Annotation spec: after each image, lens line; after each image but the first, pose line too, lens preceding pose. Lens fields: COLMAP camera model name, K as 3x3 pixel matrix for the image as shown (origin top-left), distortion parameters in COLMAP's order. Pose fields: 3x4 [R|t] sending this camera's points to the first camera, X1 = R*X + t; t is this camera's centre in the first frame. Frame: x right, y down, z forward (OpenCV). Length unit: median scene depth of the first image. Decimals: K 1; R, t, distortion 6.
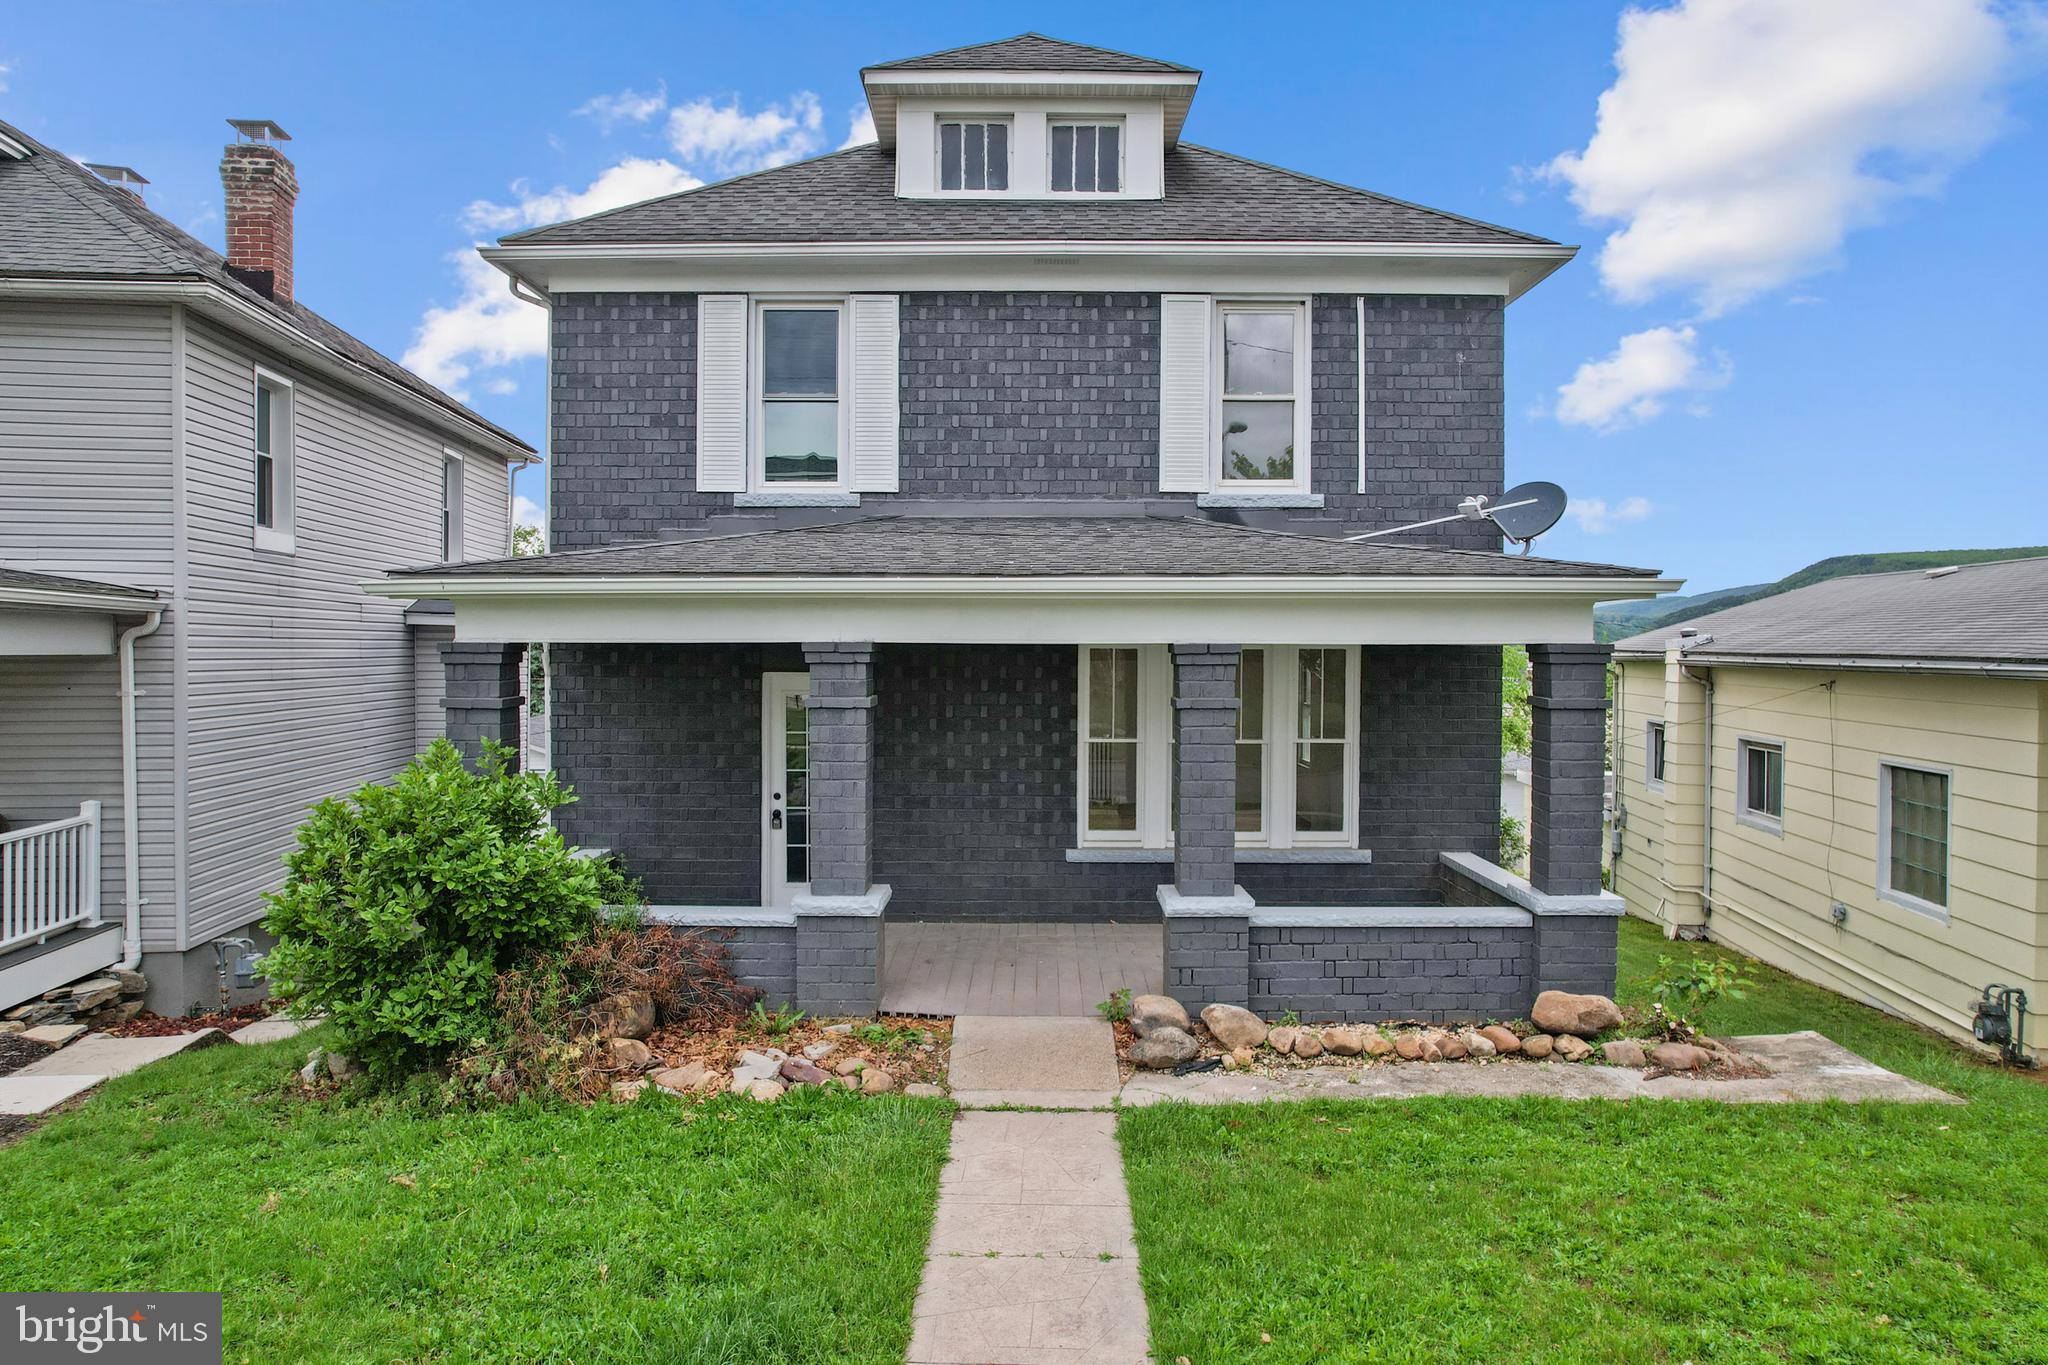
lens RADIAL K [[1318.0, 0, 1034.2], [0, 1318.0, 673.4], [0, 0, 1]] dist [-0.072334, 0.065842]
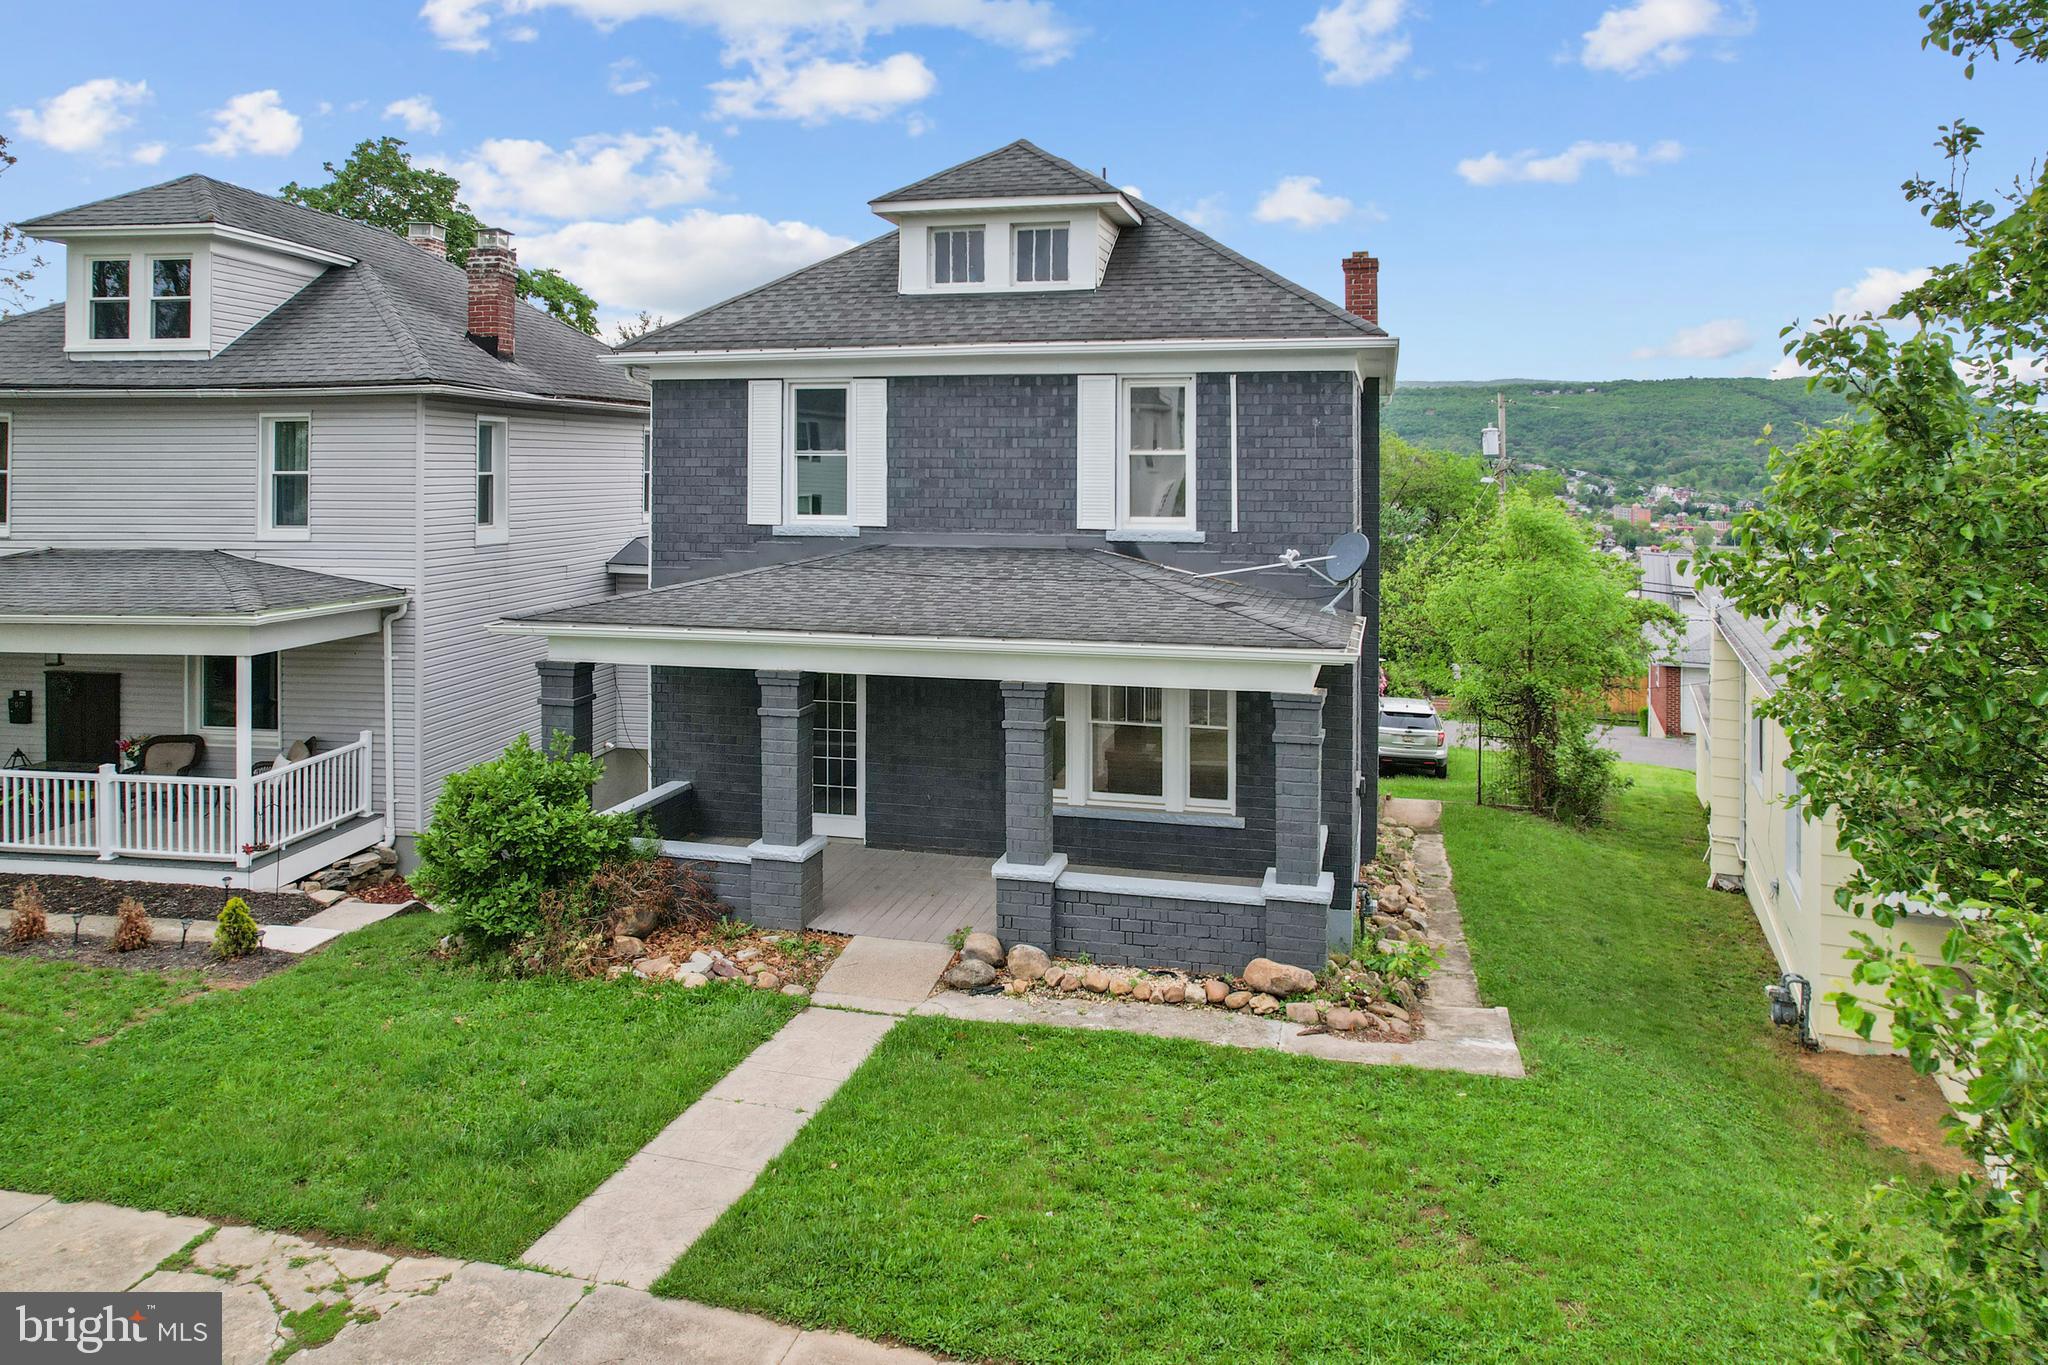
lens RADIAL K [[1379.0, 0, 1026.8], [0, 1379.0, 460.3], [0, 0, 1]] dist [-0.024269, -0.000892]
pose [[0.967585, -0.001348, -0.252541, 0.390014], [-0.005288, 0.999658, -0.025594, -0.170611], [0.252490, 0.026100, 0.967247, -0.323130]]
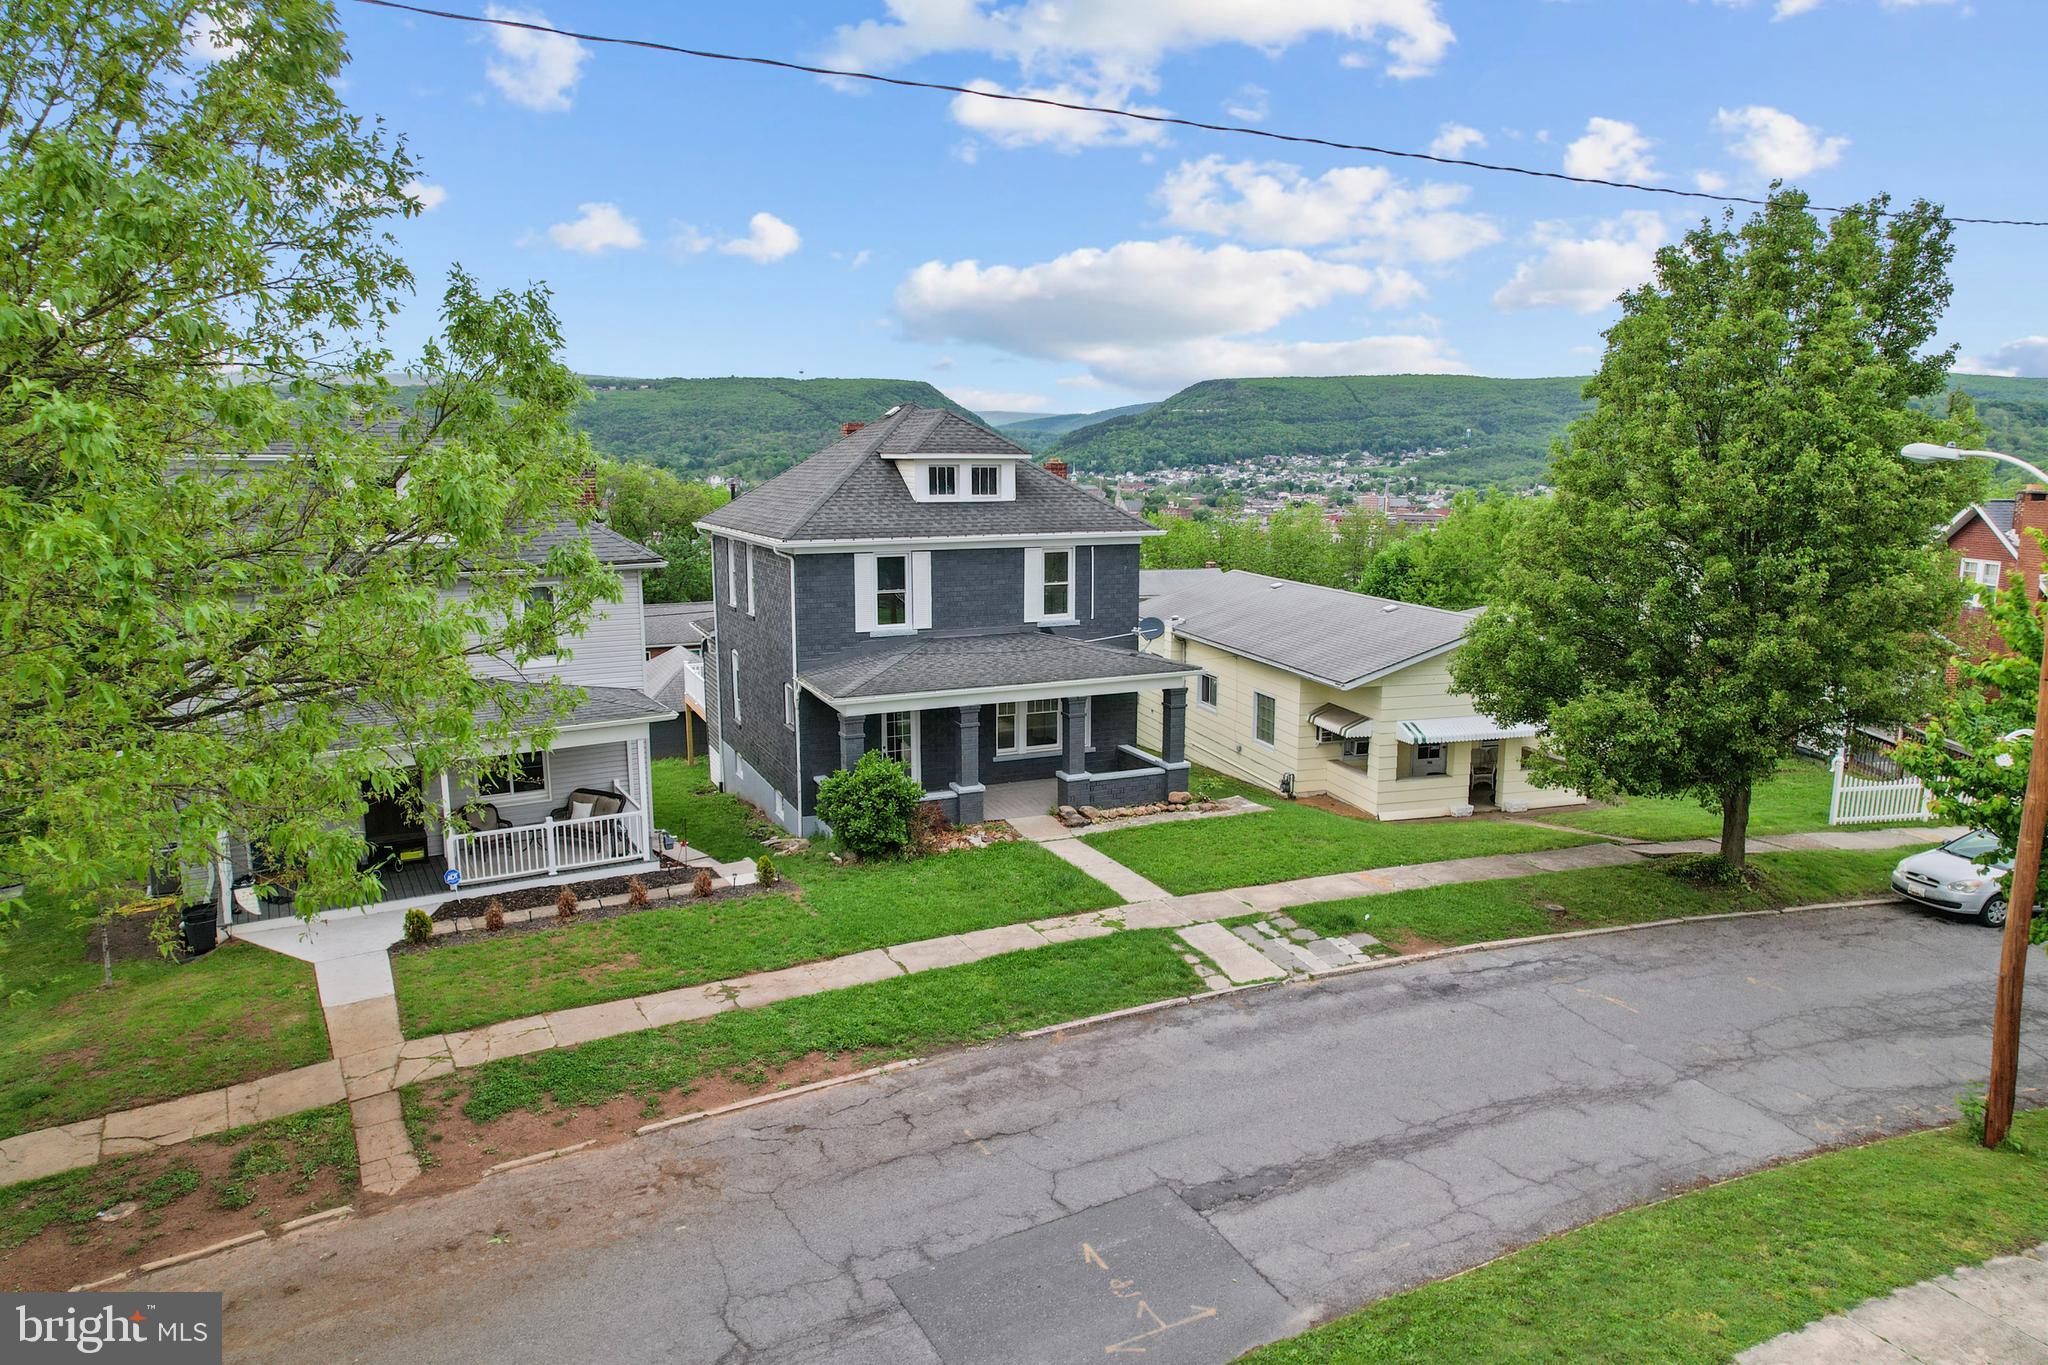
lens RADIAL K [[1318.0, 0, 1034.2], [0, 1318.0, 673.4], [0, 0, 1]] dist [-0.072334, 0.065842]
pose [[0.910161, -0.071503, 0.408037, -0.986792], [0.012474, 0.989275, 0.145534, -0.425703], [-0.414067, -0.127370, 0.901291, -1.434061]]
